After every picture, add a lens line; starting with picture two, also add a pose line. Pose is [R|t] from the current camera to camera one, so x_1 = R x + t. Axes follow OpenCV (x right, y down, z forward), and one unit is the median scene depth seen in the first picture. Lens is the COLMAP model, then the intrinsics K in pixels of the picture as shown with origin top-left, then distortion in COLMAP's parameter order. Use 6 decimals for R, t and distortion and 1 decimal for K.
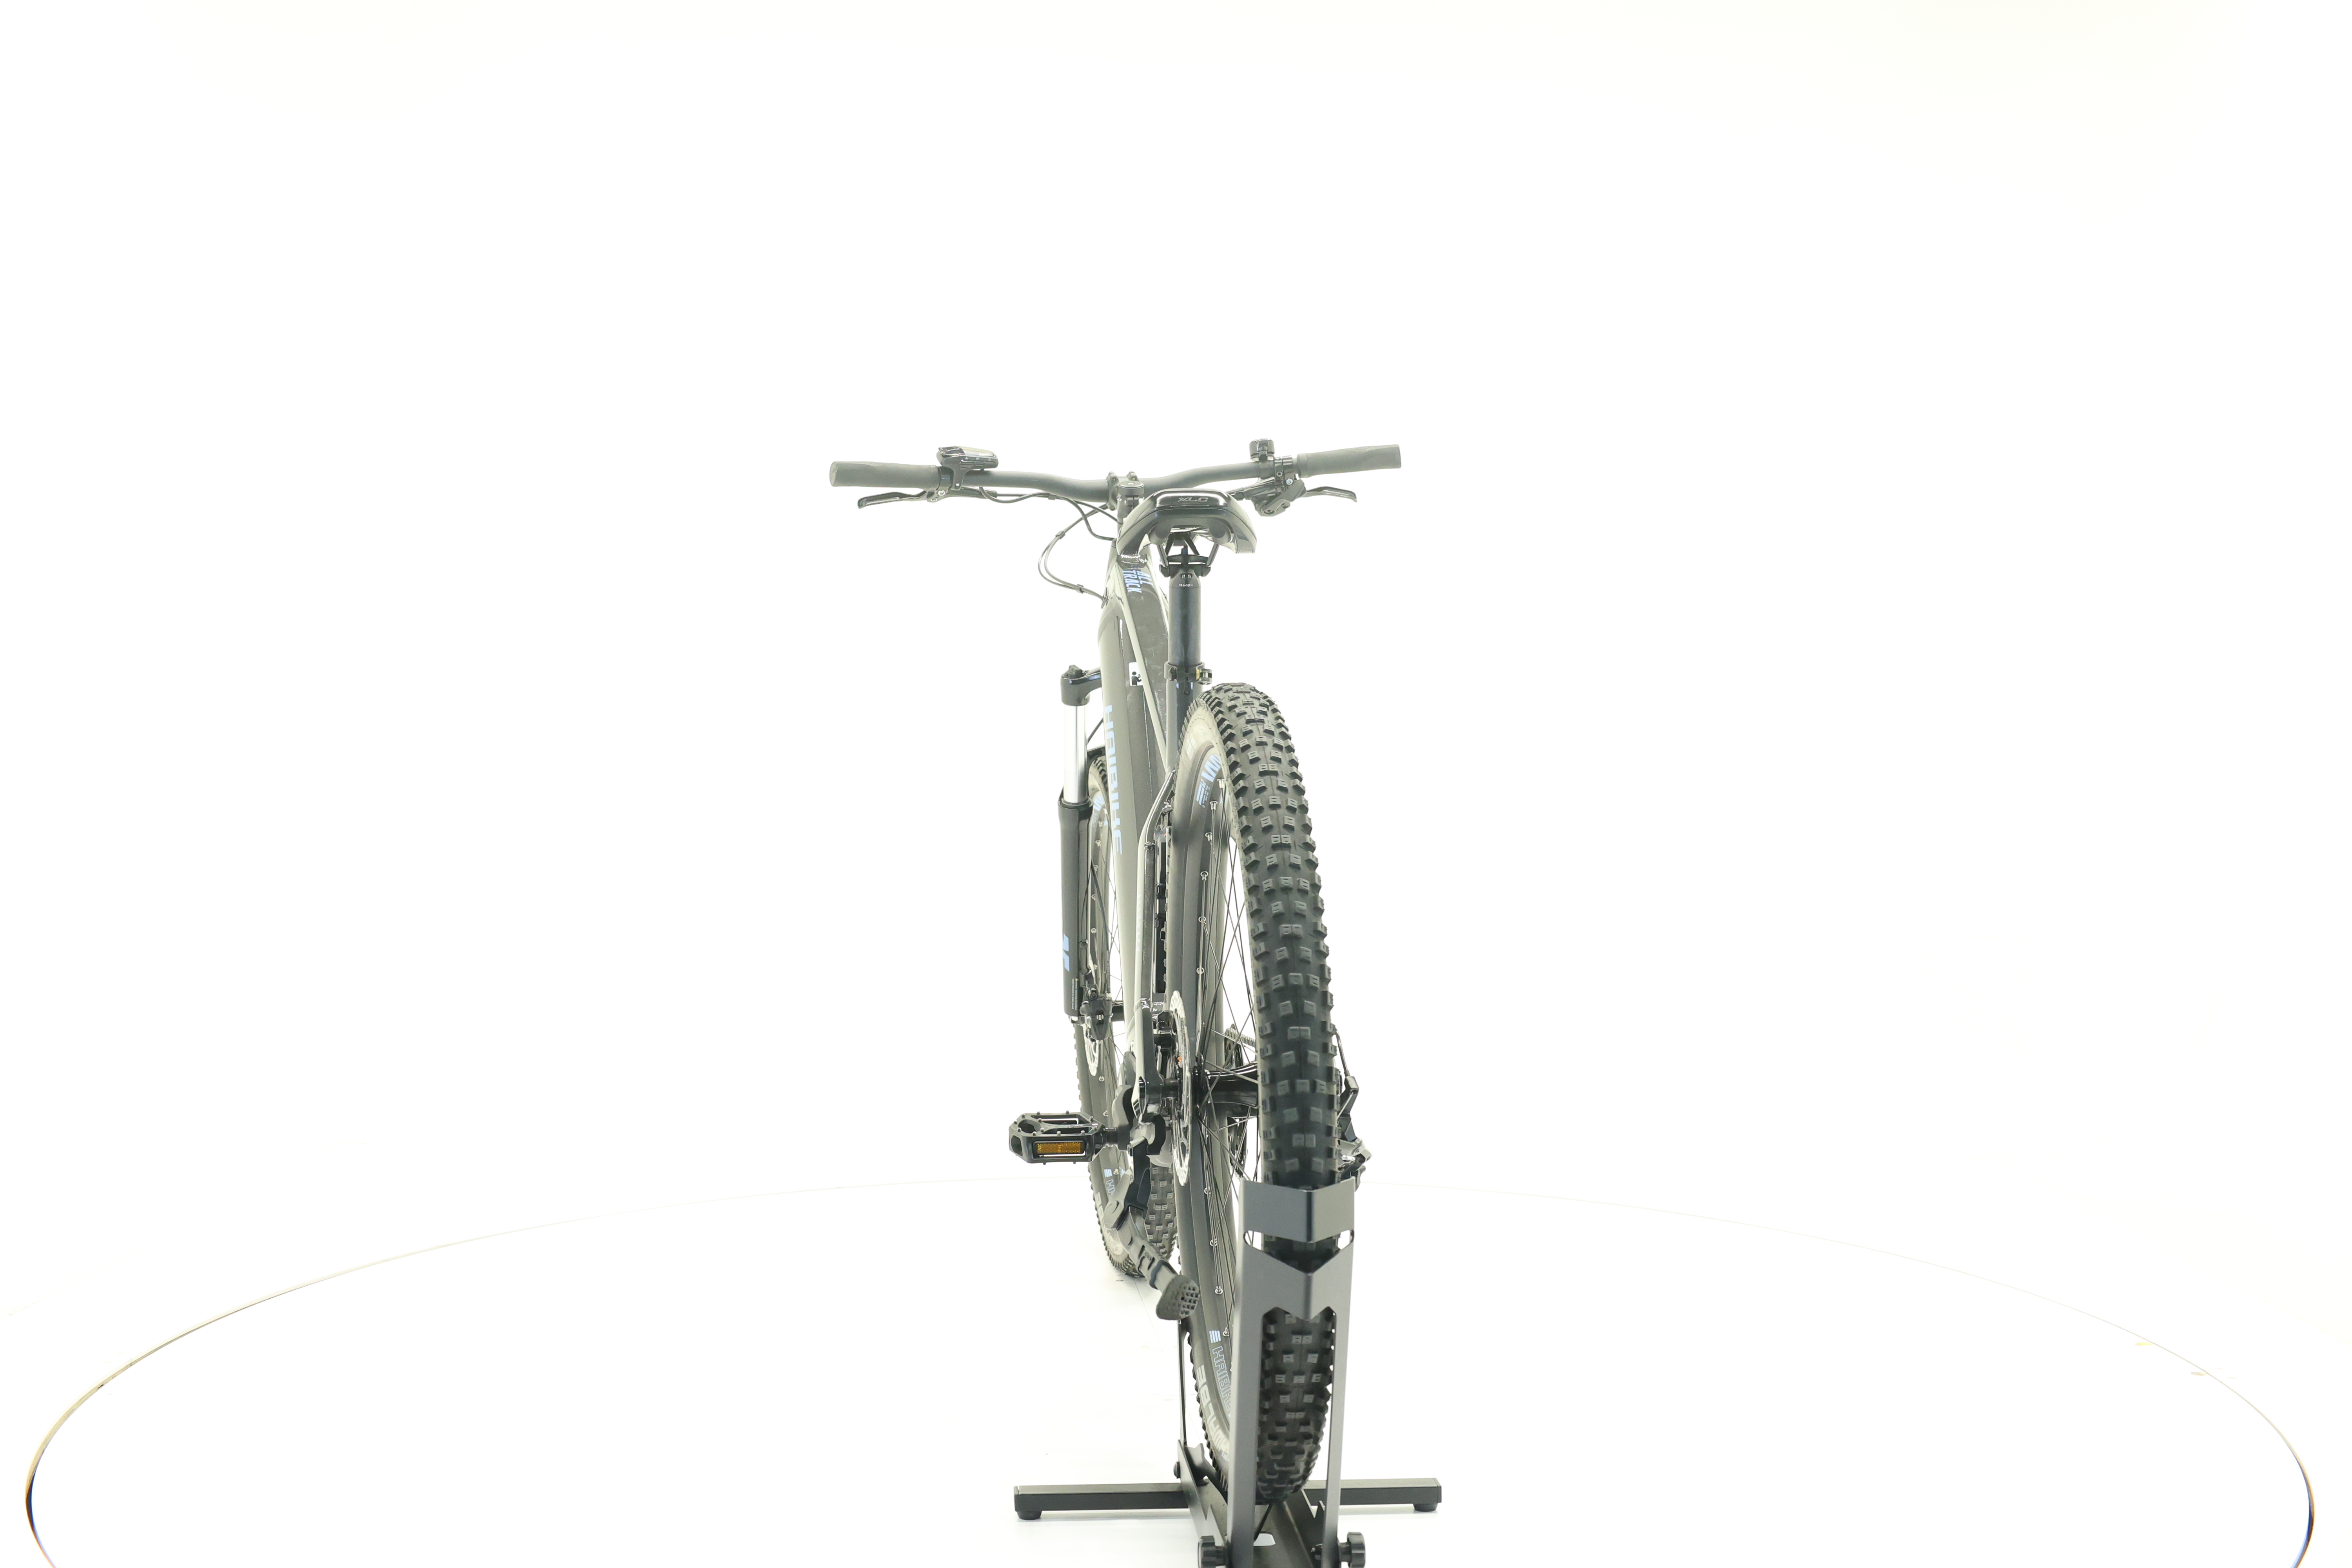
lens RADIAL K [[2461.4, 0, 1168.1], [0, 2461.4, 780.0], [0, 0, 1]] dist [-0.005277, 0.000000]
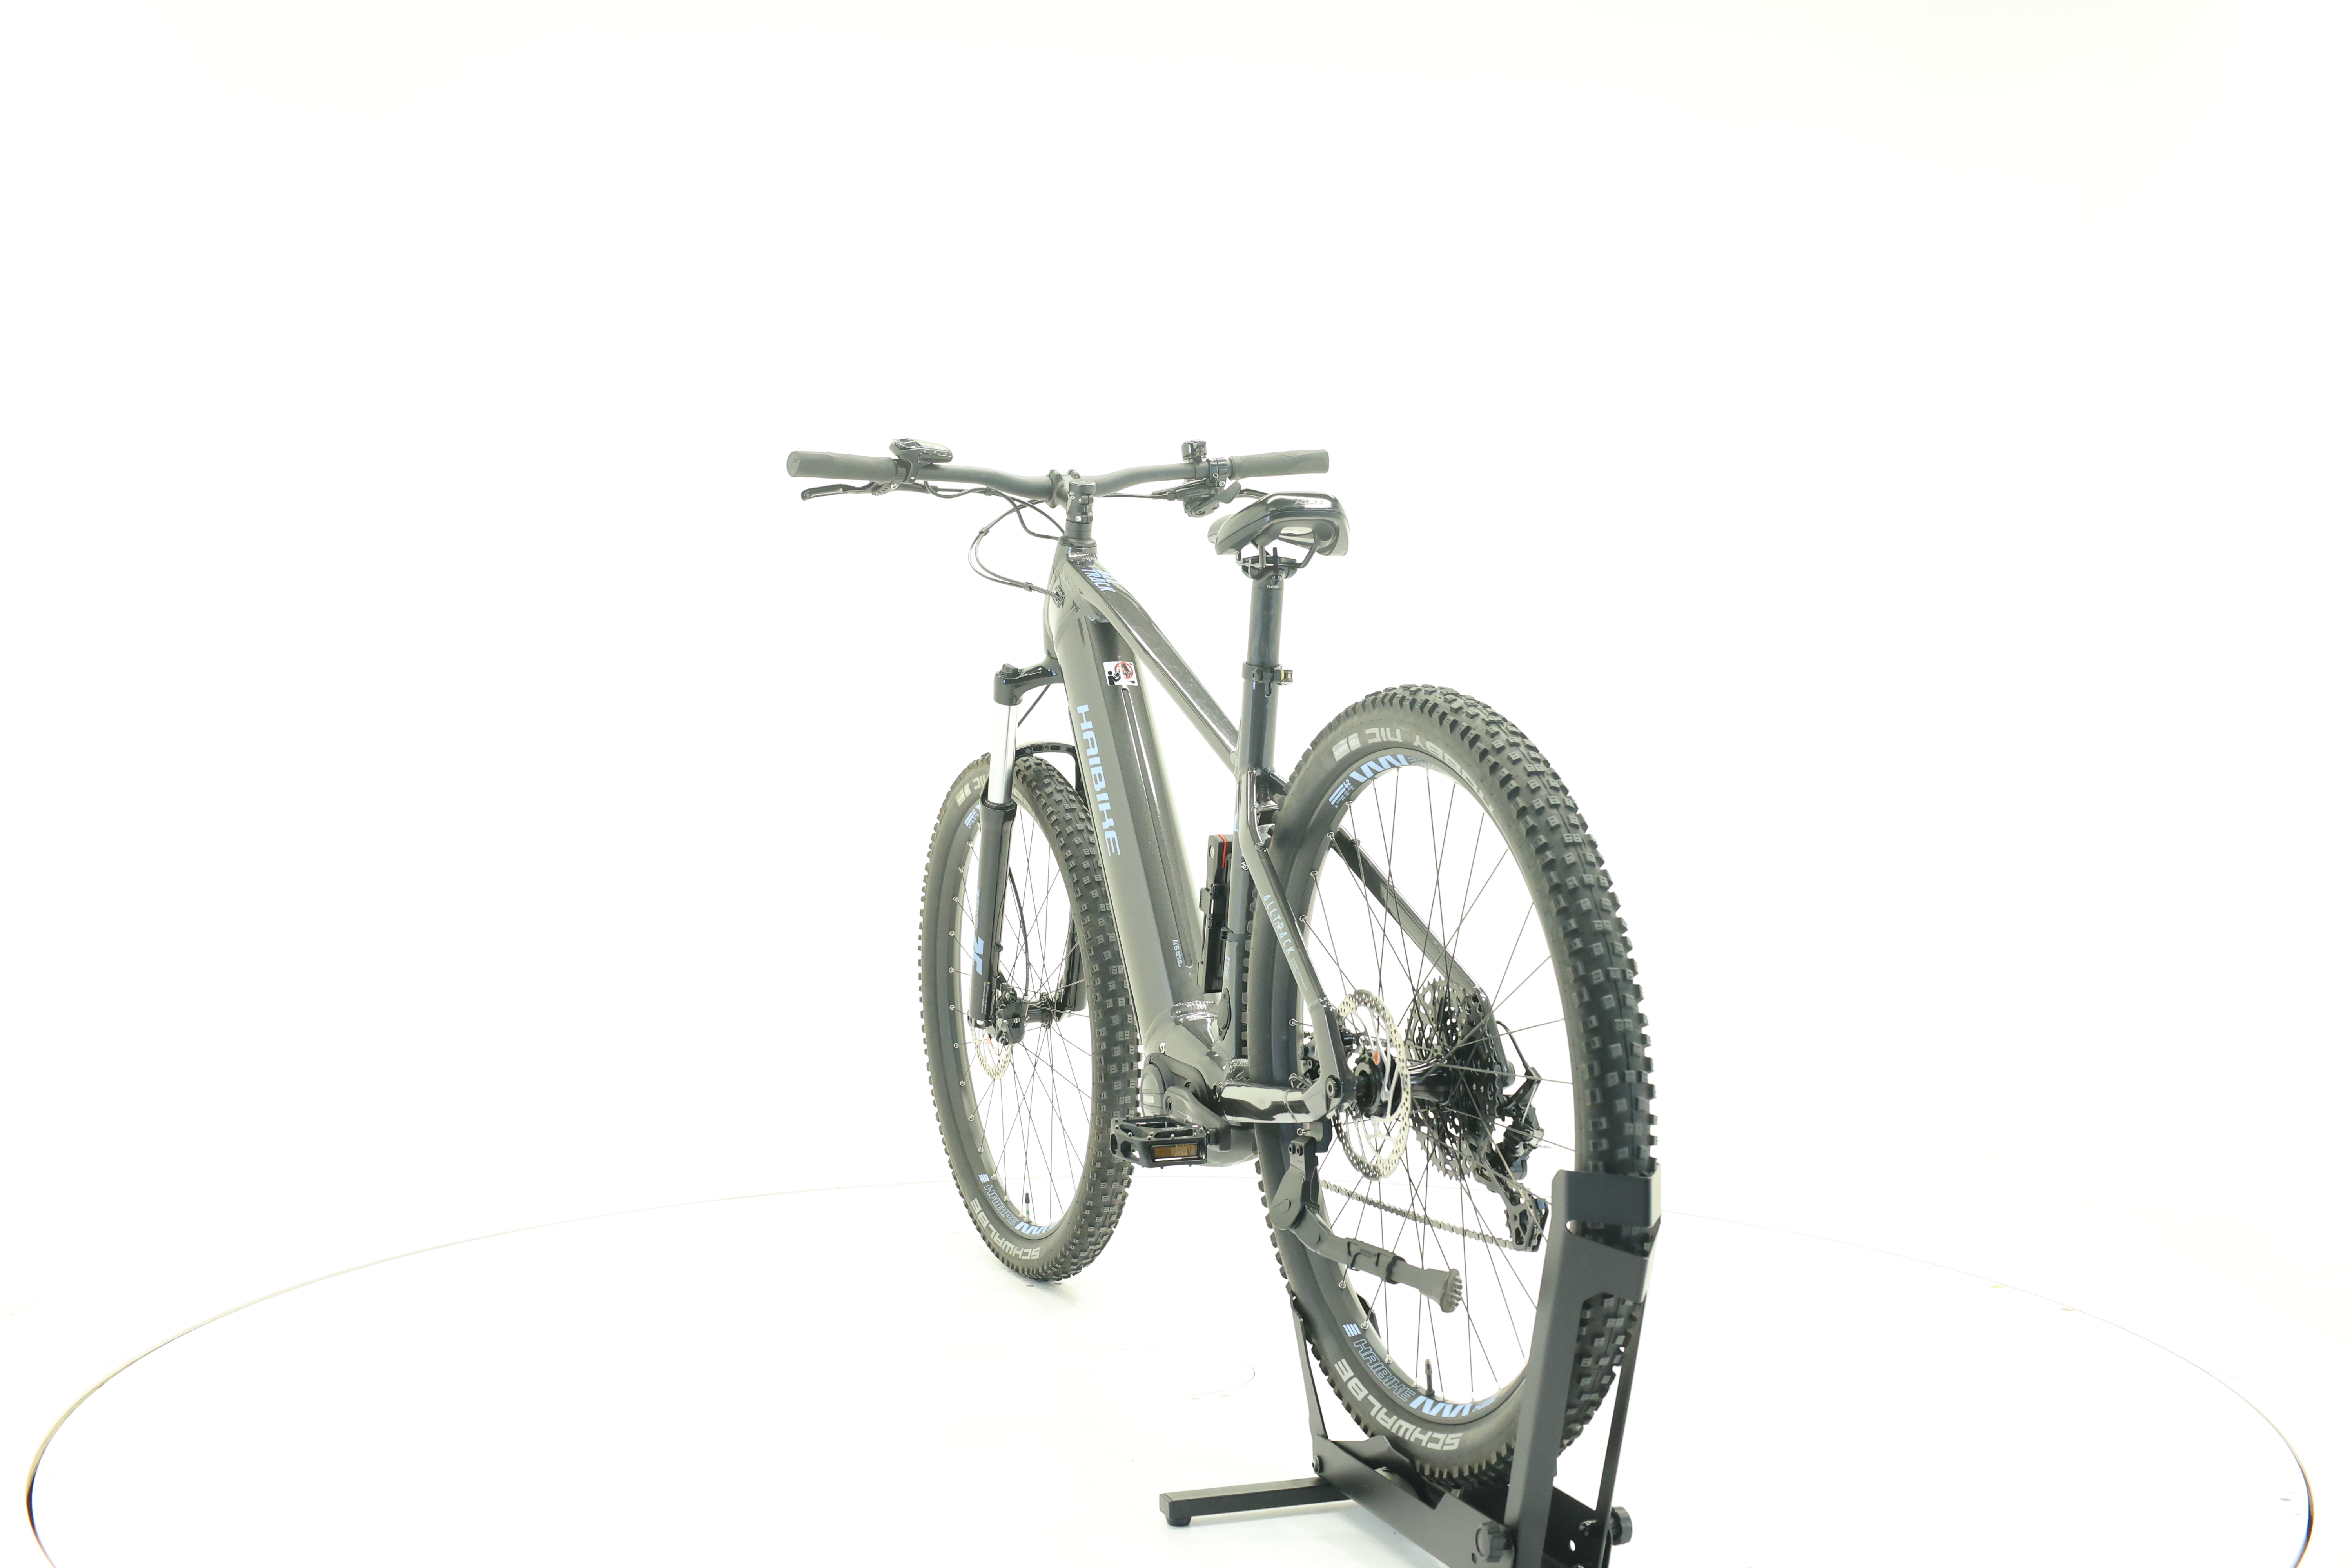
lens RADIAL K [[2461.4, 0, 1166.3], [0, 2461.4, 776.7], [0, 0, 1]] dist [-0.005277, 0.000000]
pose [[0.965921, -0.005418, 0.258779, -0.238045], [0.005438, 0.999985, 0.000639, -0.001819], [-0.258779, 0.000790, 0.965936, 0.031966]]
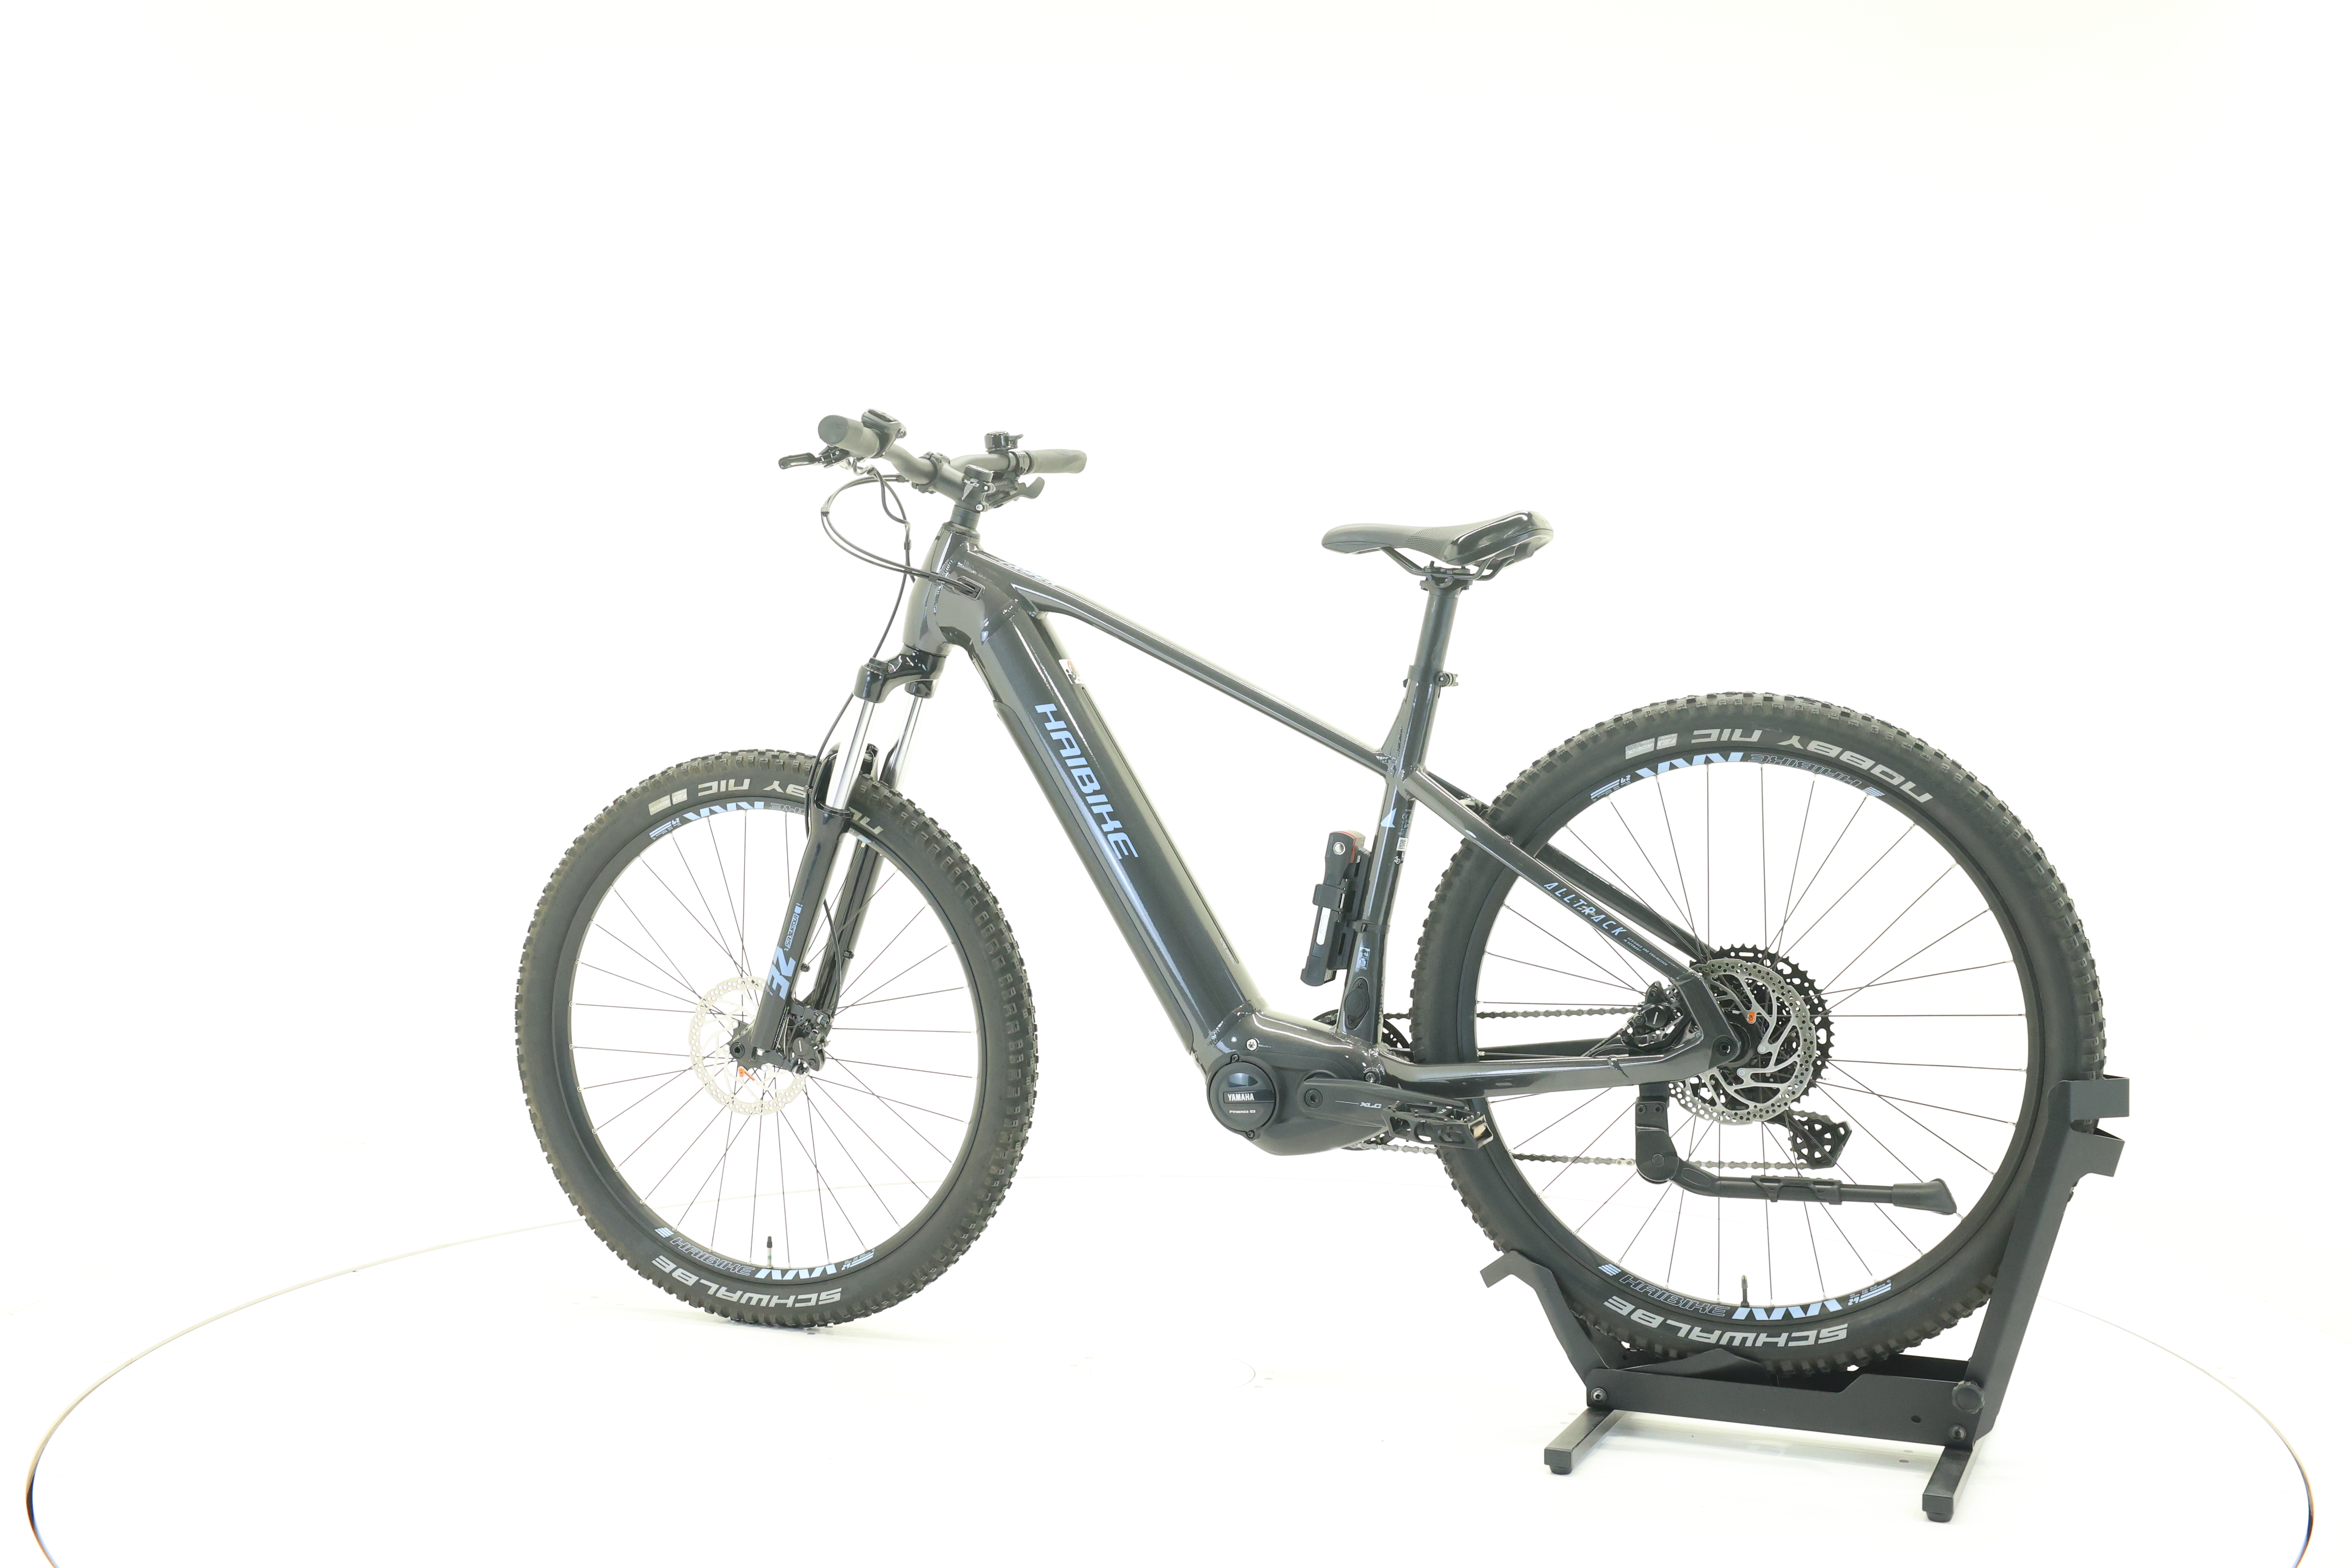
lens RADIAL K [[2461.4, 0, 1180.8], [0, 2461.4, 765.2], [0, 0, 1]] dist [-0.005277, 0.000000]
pose [[0.484421, -0.016569, 0.874678, -0.799943], [0.015744, 0.999824, 0.010221, -0.014883], [-0.874693, 0.008820, 0.484597, 0.470974]]
